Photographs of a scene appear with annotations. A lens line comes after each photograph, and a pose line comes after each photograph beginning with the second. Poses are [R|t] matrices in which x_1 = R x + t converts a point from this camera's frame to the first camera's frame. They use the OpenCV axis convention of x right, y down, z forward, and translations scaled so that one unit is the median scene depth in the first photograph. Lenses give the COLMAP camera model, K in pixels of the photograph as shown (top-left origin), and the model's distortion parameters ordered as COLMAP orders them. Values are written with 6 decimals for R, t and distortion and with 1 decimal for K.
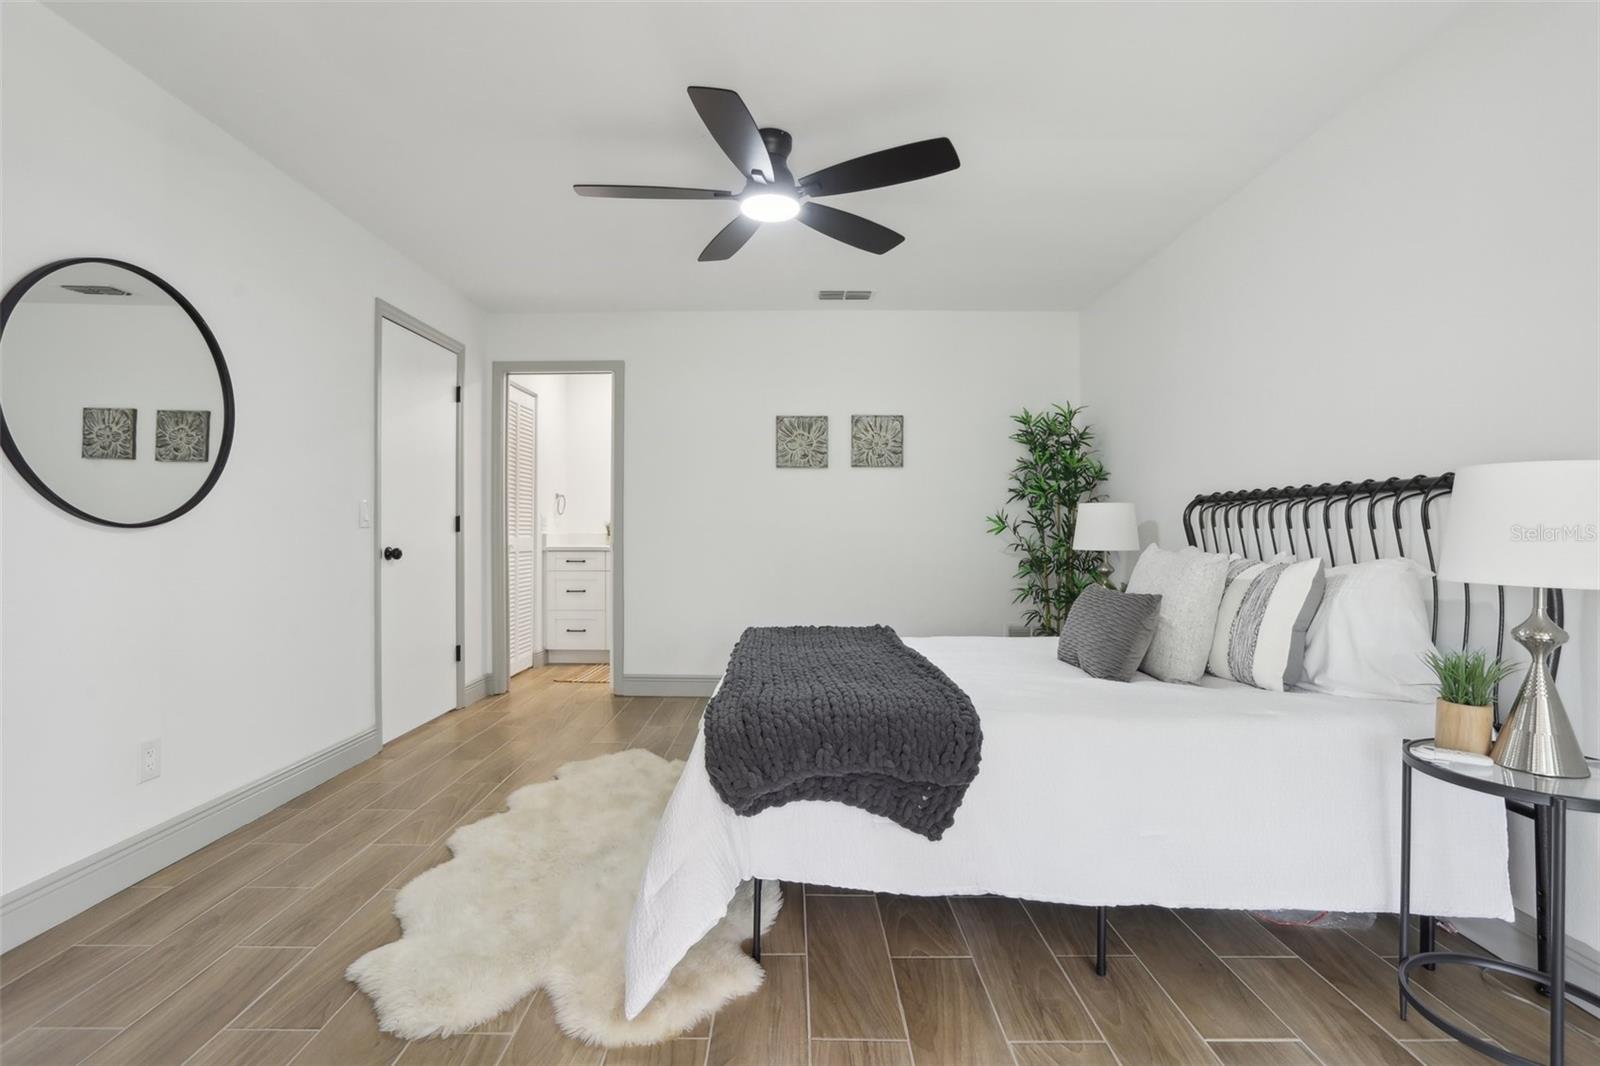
lens RADIAL K [[742.3, 0, 803.5], [0, 742.3, 521.2], [0, 0, 1]] dist [-0.014911, 0.001516]
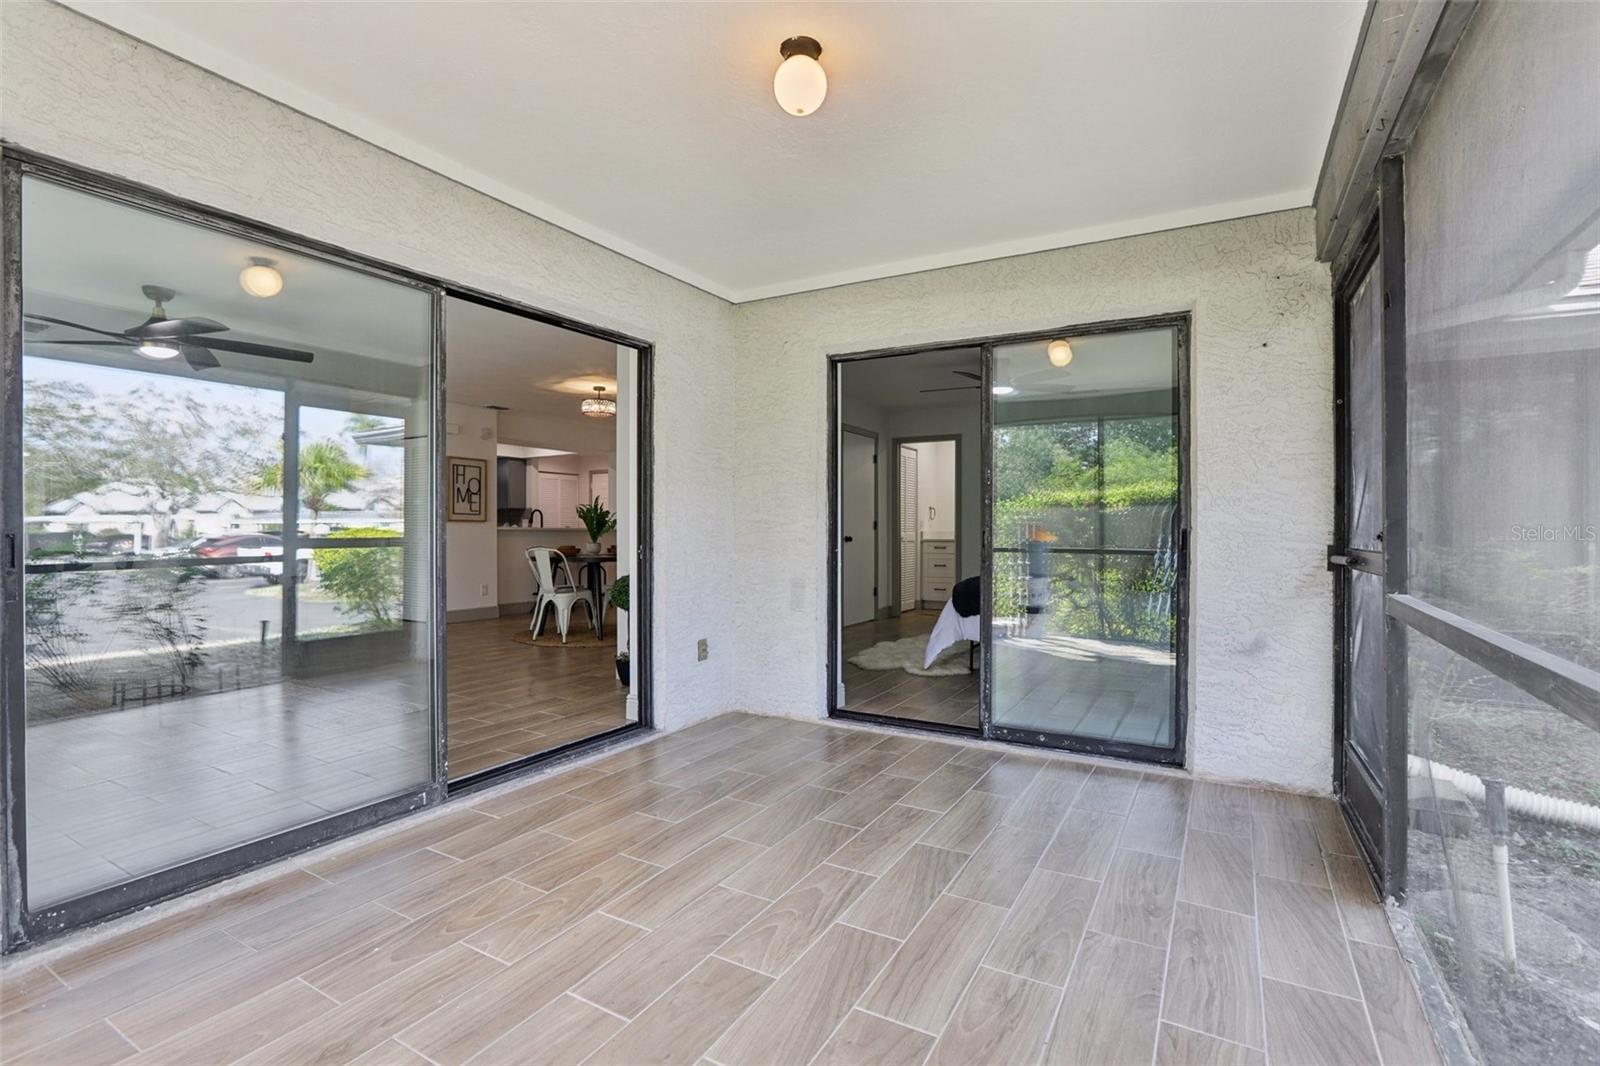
lens RADIAL K [[742.3, 0, 788.0], [0, 742.3, 525.8], [0, 0, 1]] dist [-0.014911, 0.001516]
pose [[0.855082, 0.002370, -0.518487, 0.320873], [0.000791, 0.999982, 0.005876, -0.006293], [0.518492, -0.005435, 0.855065, -0.724899]]
